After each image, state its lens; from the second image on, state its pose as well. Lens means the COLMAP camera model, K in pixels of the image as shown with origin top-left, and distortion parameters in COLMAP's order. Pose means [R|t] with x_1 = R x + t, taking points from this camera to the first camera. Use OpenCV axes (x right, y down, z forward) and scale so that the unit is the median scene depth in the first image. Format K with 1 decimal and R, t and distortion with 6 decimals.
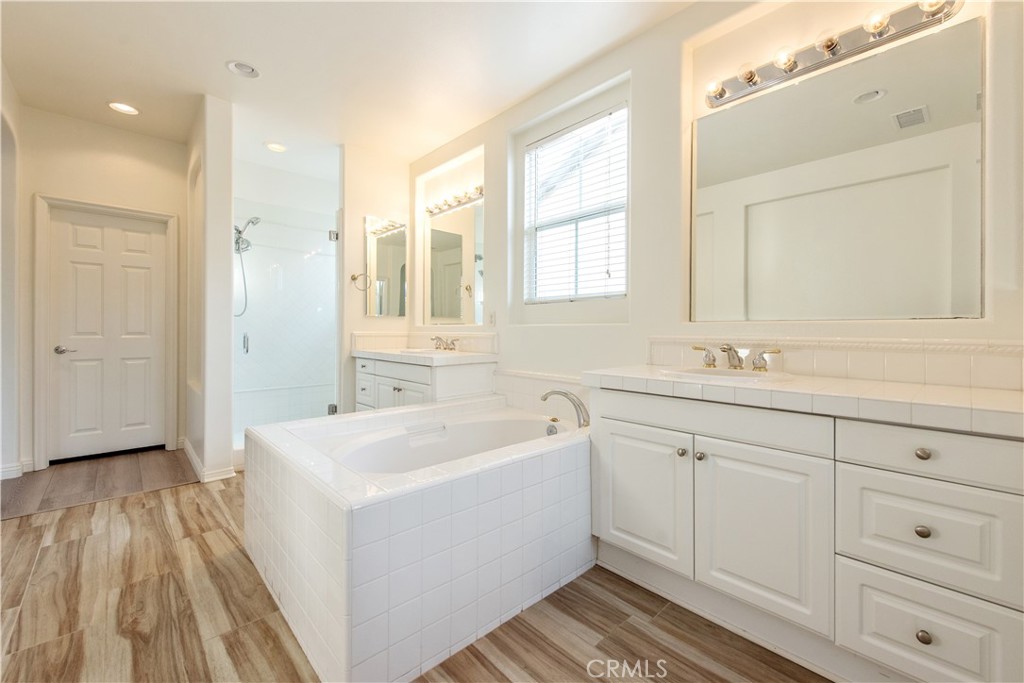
lens RADIAL K [[422.2, 0, 522.8], [0, 422.2, 328.4], [0, 0, 1]] dist [0.008294, -0.000594]
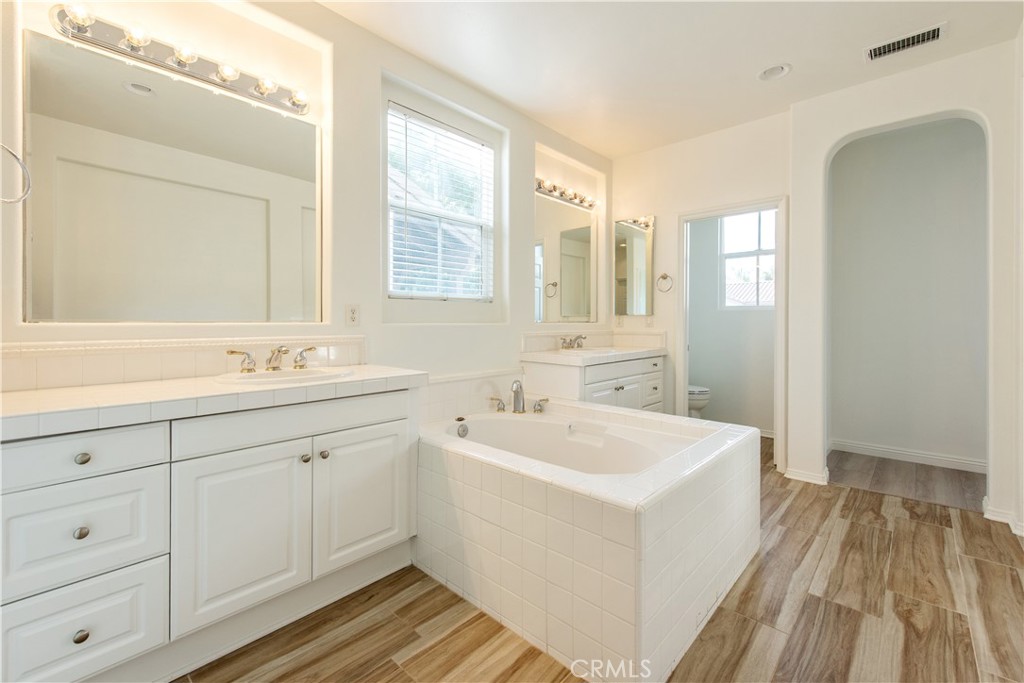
lens RADIAL K [[422.2, 0, 522.7], [0, 422.2, 325.9], [0, 0, 1]] dist [0.008294, -0.000594]
pose [[-0.057788, -0.008363, 0.998294, -1.620151], [-0.001251, 0.999965, 0.008305, -0.023607], [-0.998328, -0.000769, -0.057797, 1.588633]]
